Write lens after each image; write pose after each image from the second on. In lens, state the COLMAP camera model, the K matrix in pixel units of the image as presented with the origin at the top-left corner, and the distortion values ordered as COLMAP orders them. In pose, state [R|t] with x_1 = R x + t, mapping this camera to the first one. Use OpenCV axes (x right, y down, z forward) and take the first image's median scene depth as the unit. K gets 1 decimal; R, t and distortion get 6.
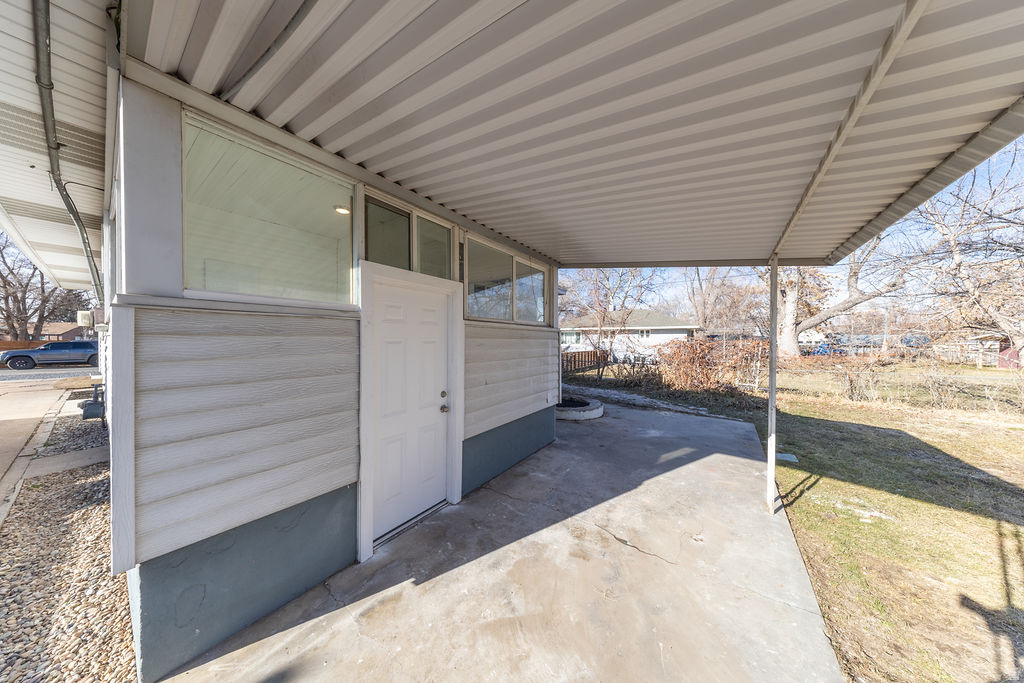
lens RADIAL K [[295.7, 0, 503.6], [0, 295.7, 341.4], [0, 0, 1]] dist [-0.006443, -0.000033]
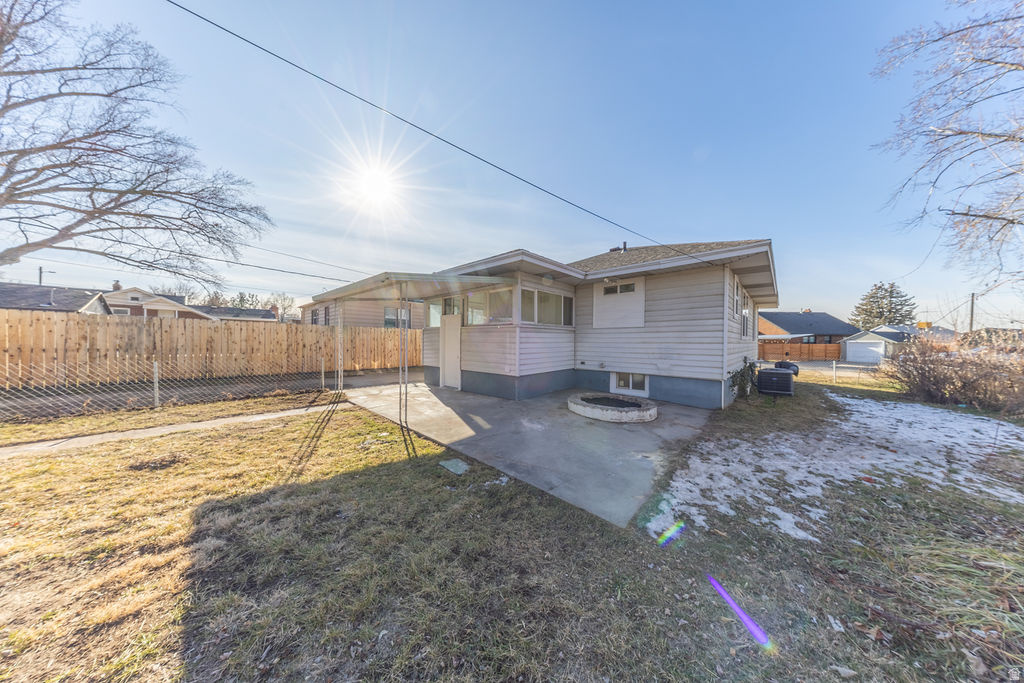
lens RADIAL K [[293.1, 0, 512.8], [0, 293.1, 343.6], [0, 0, 1]] dist [0.012094, -0.000045]
pose [[-0.111313, 0.001089, -0.993785, 1.646166], [-0.014686, 0.999888, 0.002741, 0.046190], [0.993677, 0.014900, -0.111284, 1.162306]]
